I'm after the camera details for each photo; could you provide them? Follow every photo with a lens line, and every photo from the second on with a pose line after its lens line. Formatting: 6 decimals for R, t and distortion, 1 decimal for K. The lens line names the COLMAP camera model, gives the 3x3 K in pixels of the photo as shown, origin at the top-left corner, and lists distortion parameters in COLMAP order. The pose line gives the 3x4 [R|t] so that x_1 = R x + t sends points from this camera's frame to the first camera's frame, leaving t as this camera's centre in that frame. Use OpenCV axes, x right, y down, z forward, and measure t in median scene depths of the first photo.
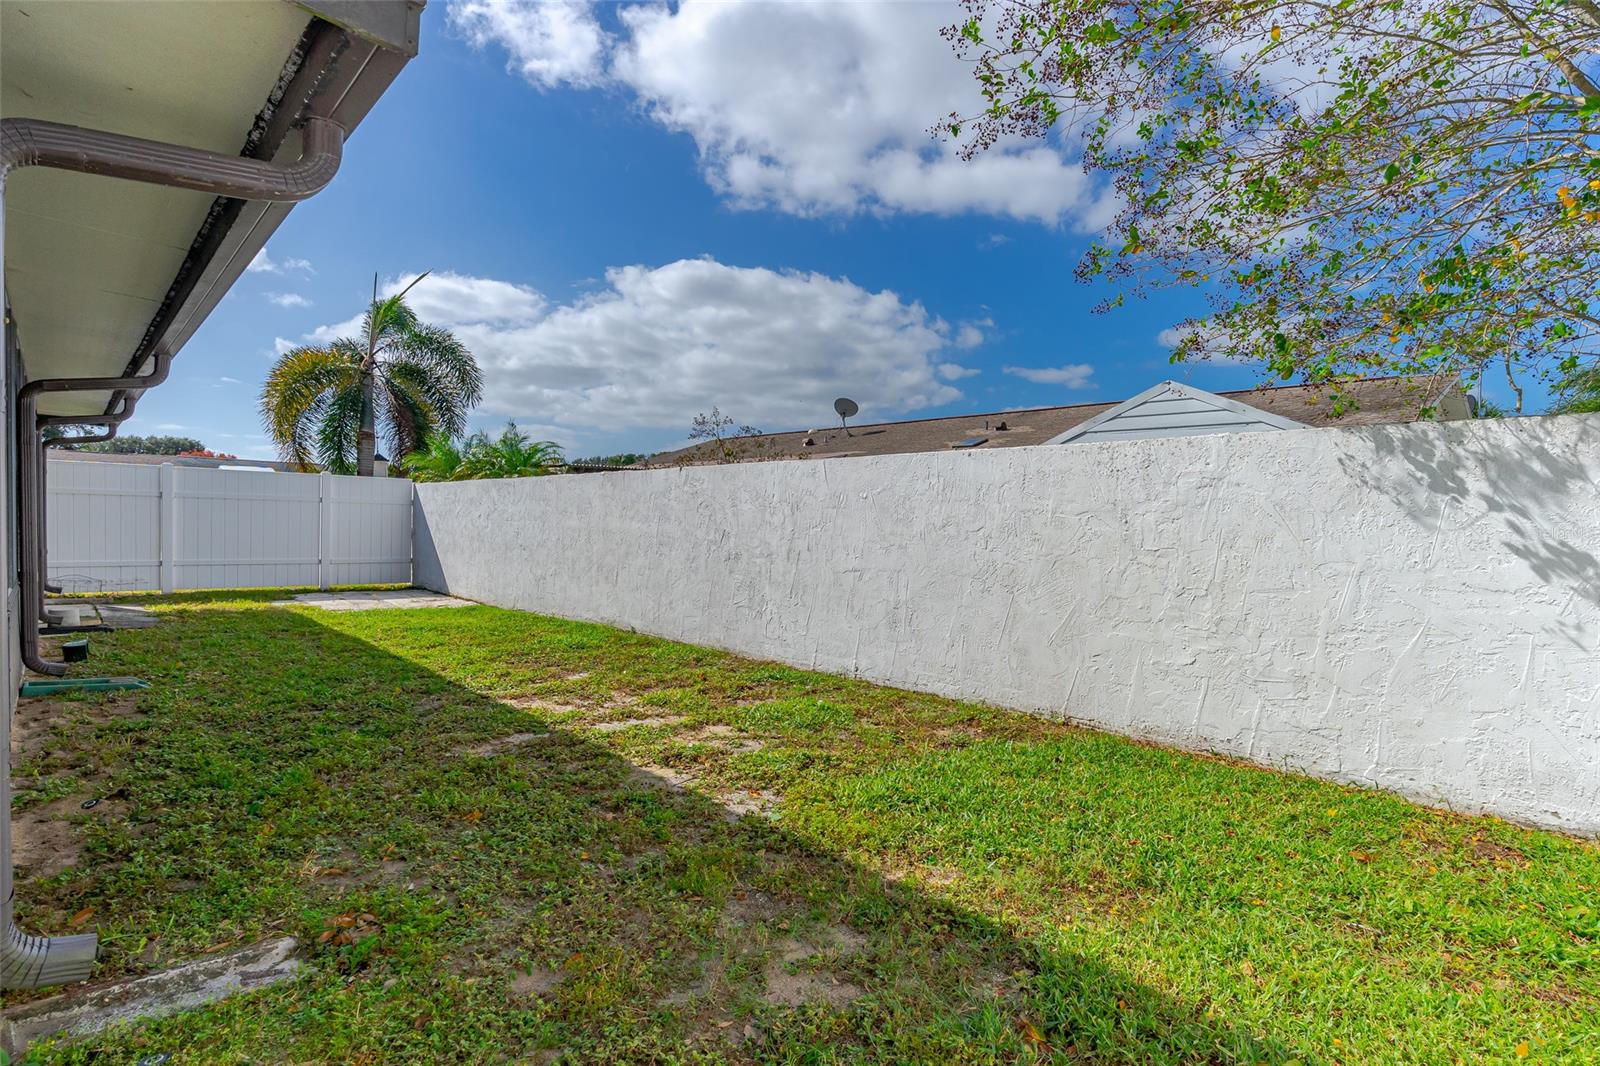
lens RADIAL K [[760.4, 0, 867.9], [0, 760.4, 533.2], [0, 0, 1]] dist [-0.000119, -0.000008]
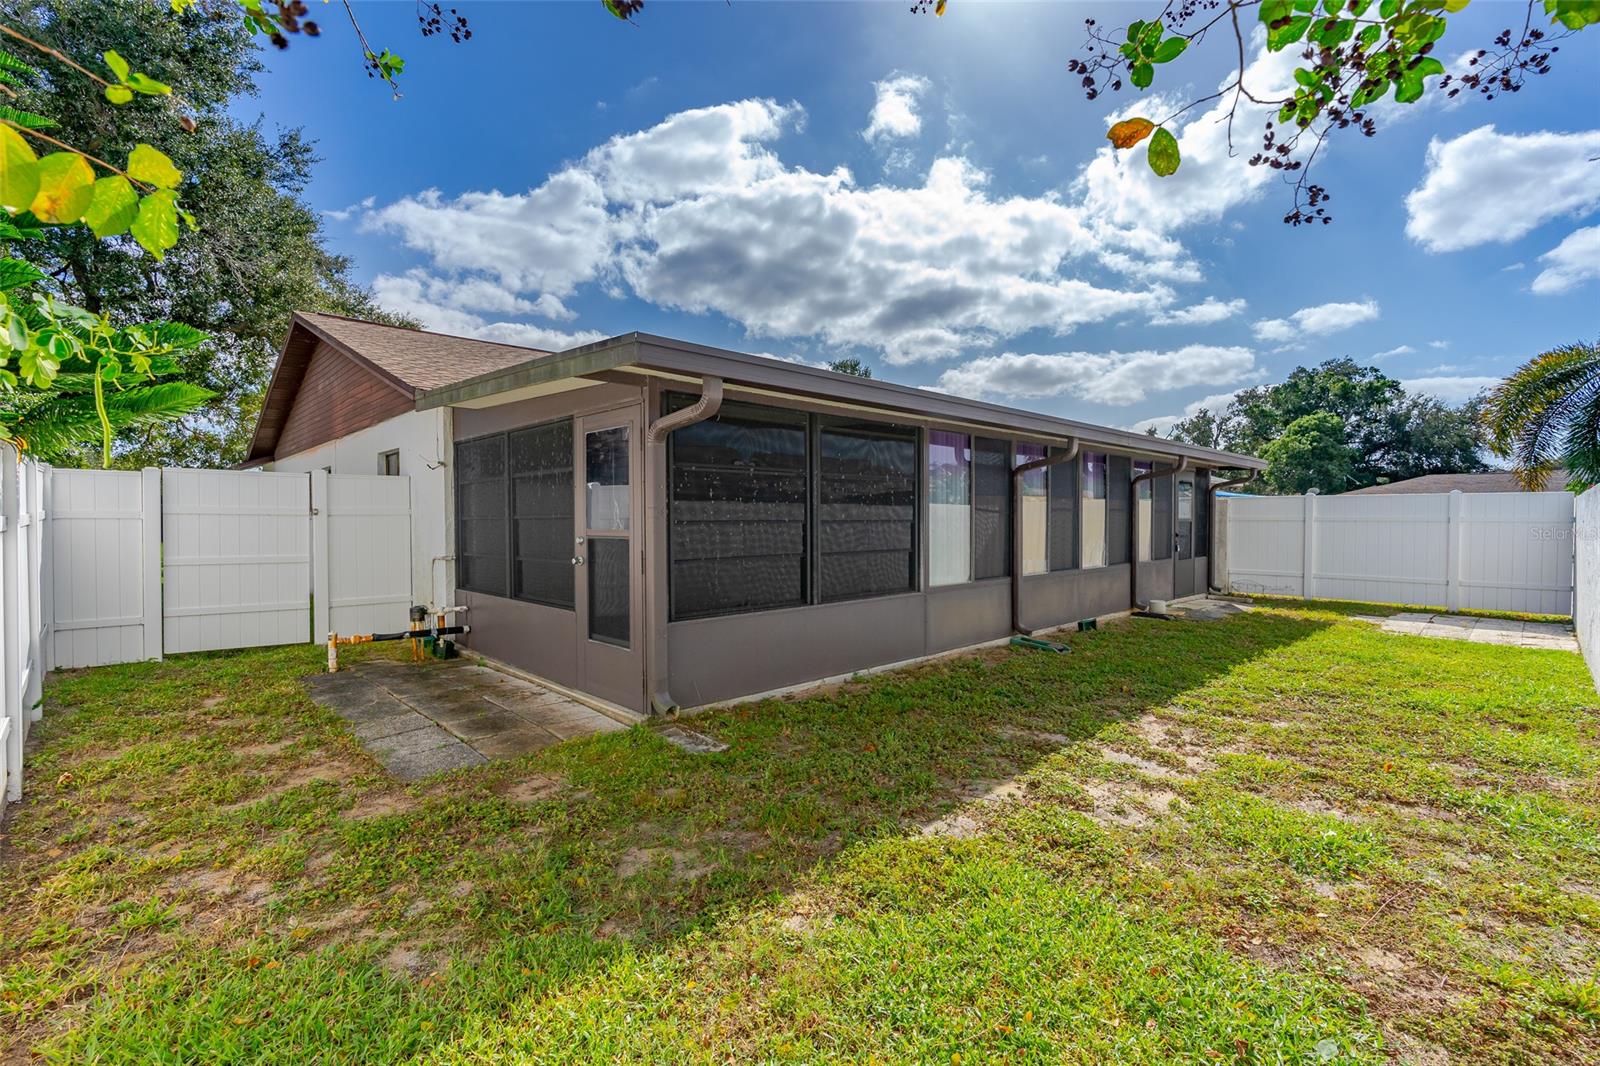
lens RADIAL K [[760.4, 0, 867.9], [0, 760.4, 533.2], [0, 0, 1]] dist [-0.000119, -0.000008]
pose [[0.010468, 0.002693, -0.999942, 0.678559], [-0.018291, 0.999830, 0.002501, -0.042493], [0.999778, 0.018264, 0.010516, 0.654283]]
